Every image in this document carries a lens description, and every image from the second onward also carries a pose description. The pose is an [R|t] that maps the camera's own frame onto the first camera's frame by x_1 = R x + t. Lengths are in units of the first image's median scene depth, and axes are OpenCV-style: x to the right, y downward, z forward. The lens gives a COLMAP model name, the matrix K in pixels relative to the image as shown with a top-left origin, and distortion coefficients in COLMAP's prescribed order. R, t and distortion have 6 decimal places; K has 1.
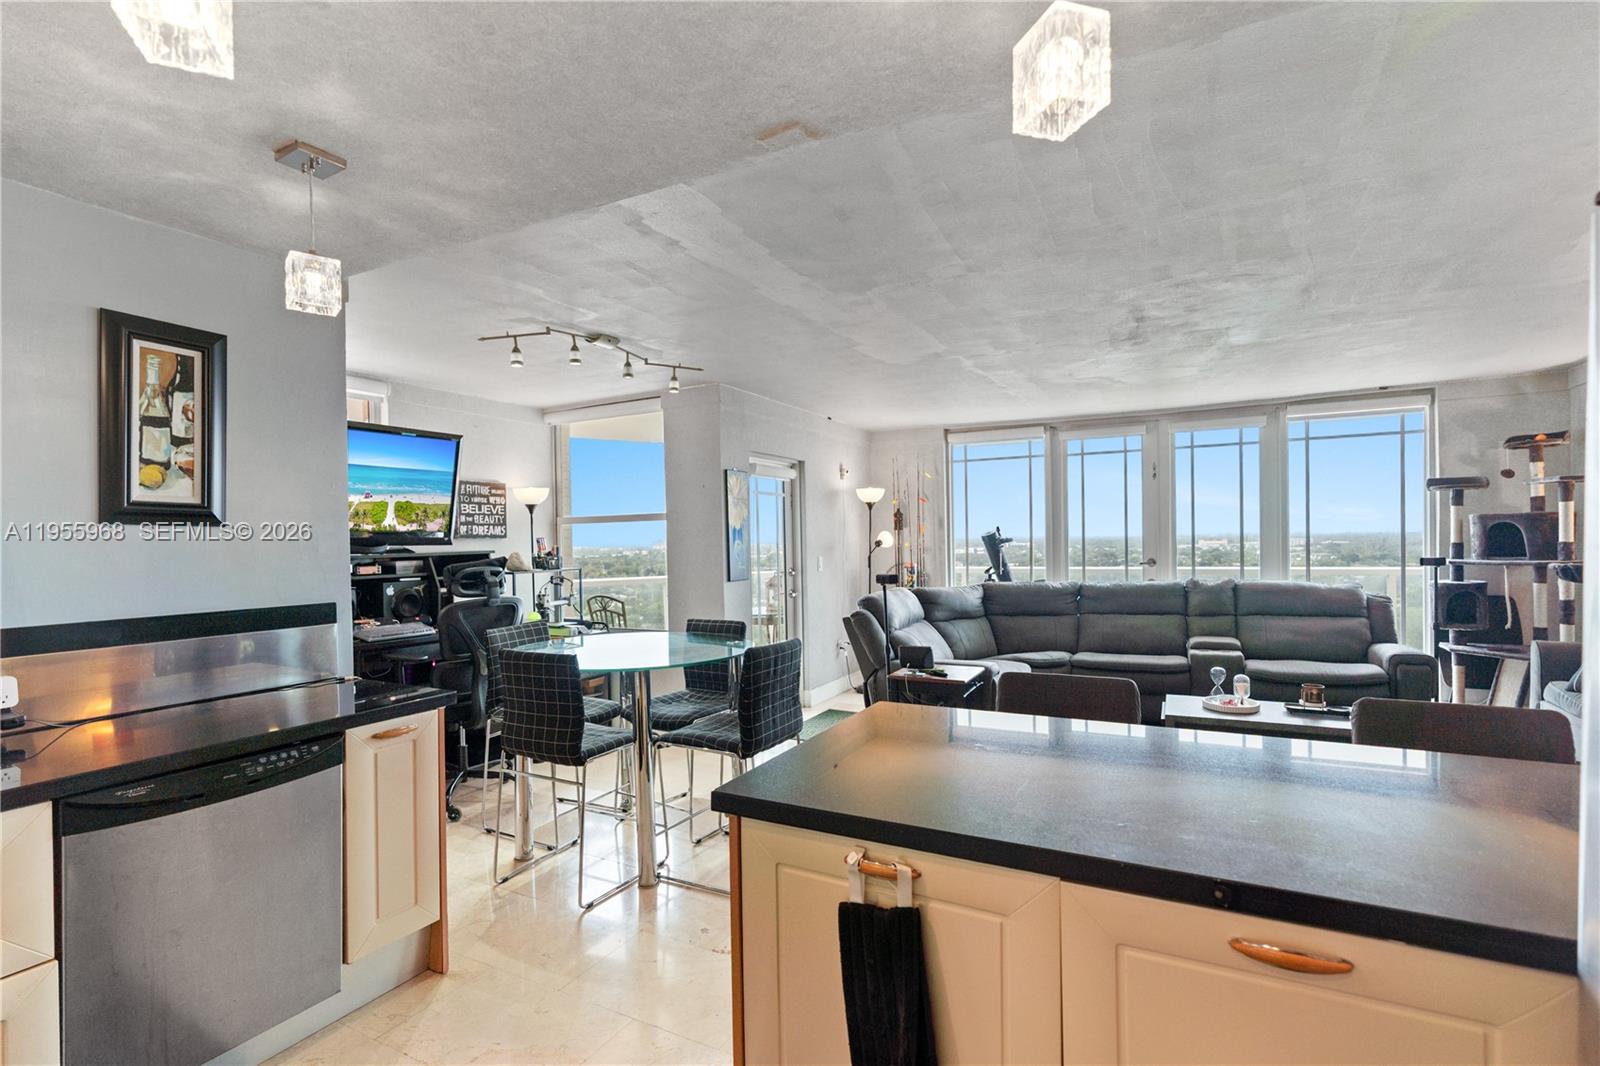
lens RADIAL K [[736.3, 0, 810.5], [0, 736.3, 549.4], [0, 0, 1]] dist [-0.002067, 0.001401]
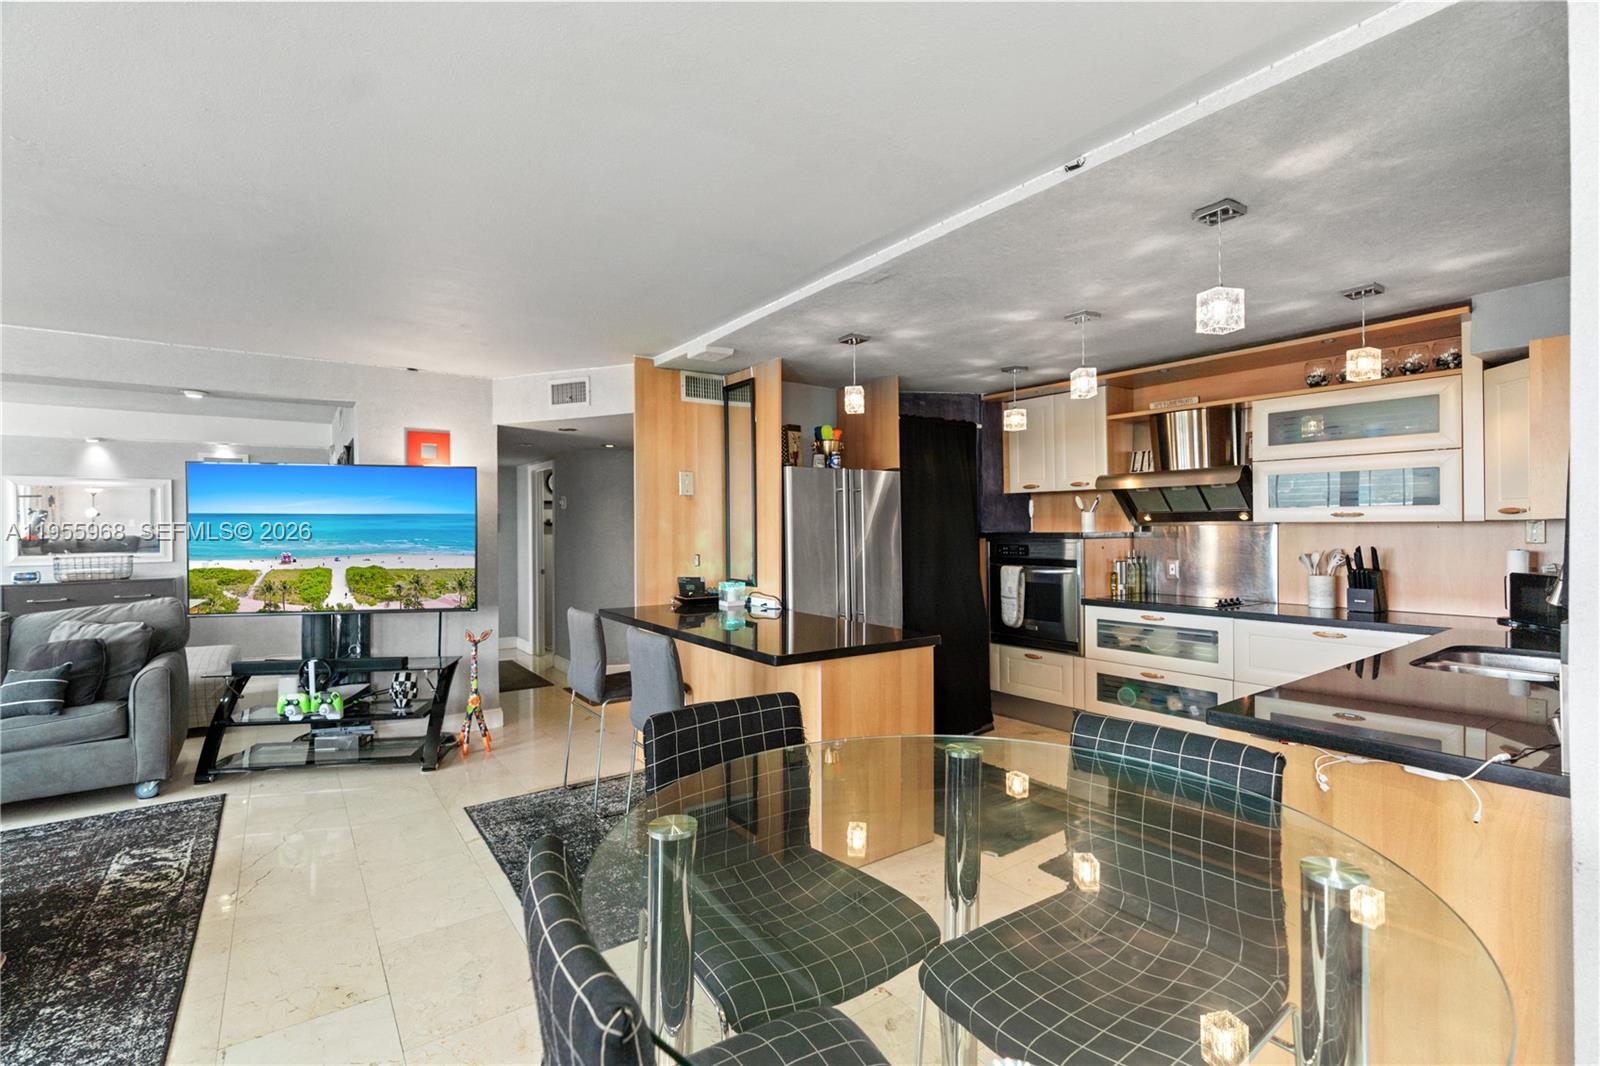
lens RADIAL K [[722.8, 0, 801.6], [0, 722.8, 530.4], [0, 0, 1]] dist [-0.003039, 0.001247]
pose [[-0.891827, 0.021573, 0.451861, -0.214674], [0.029086, 0.999530, 0.009687, -0.006193], [-0.451440, 0.021782, -0.892036, 0.878610]]
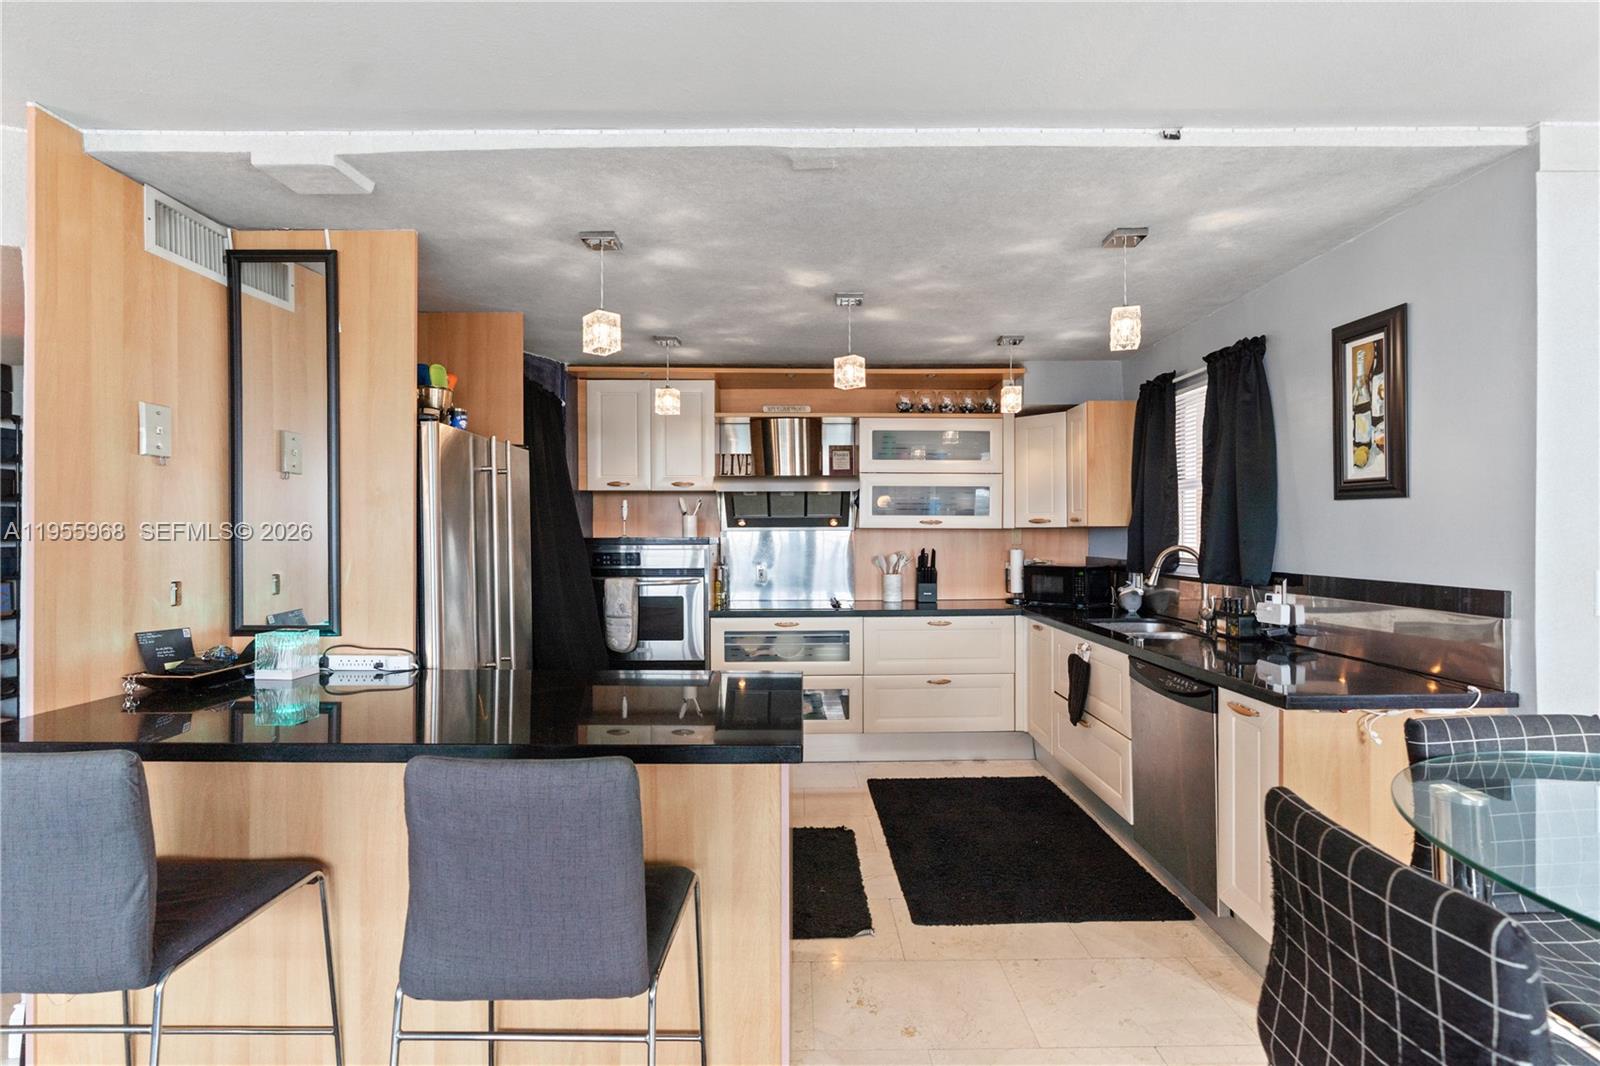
lens RADIAL K [[731.4, 0, 800.0], [0, 731.4, 533.0], [0, 0, 1]] dist [-0.005337, 0.001319]
pose [[-0.885045, 0.018152, -0.465152, 0.176976], [0.010093, 0.999753, 0.019810, -0.005142], [0.465397, 0.012838, -0.885009, 0.692458]]
